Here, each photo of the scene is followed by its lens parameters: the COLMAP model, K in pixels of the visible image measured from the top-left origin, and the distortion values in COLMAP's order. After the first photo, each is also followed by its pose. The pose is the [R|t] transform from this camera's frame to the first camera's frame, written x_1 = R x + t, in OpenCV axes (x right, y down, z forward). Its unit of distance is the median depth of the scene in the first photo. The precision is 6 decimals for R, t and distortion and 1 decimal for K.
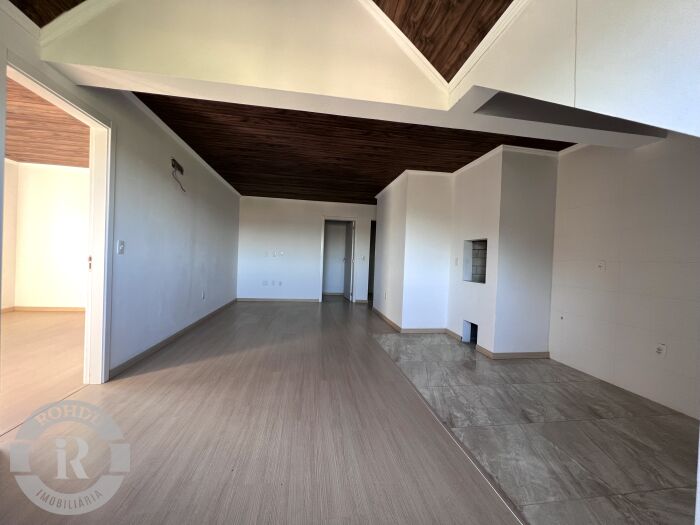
lens RADIAL K [[279.8, 0, 349.5], [0, 279.8, 261.6], [0, 0, 1]] dist [-0.002635, -0.000291]
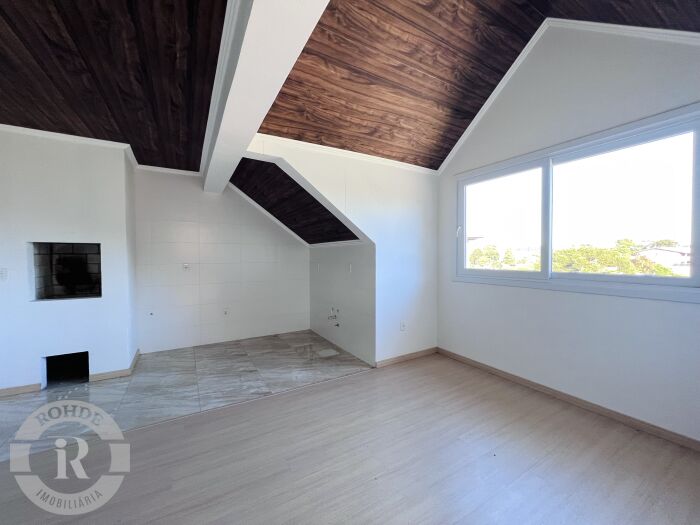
lens RADIAL K [[280.8, 0, 351.6], [0, 280.8, 263.0], [0, 0, 1]] dist [-0.004080, 0.000697]
pose [[-0.378686, -0.062593, 0.923406, -0.883453], [-0.004153, 0.997815, 0.065933, -0.129532], [-0.925516, 0.021133, -0.378119, 0.961920]]
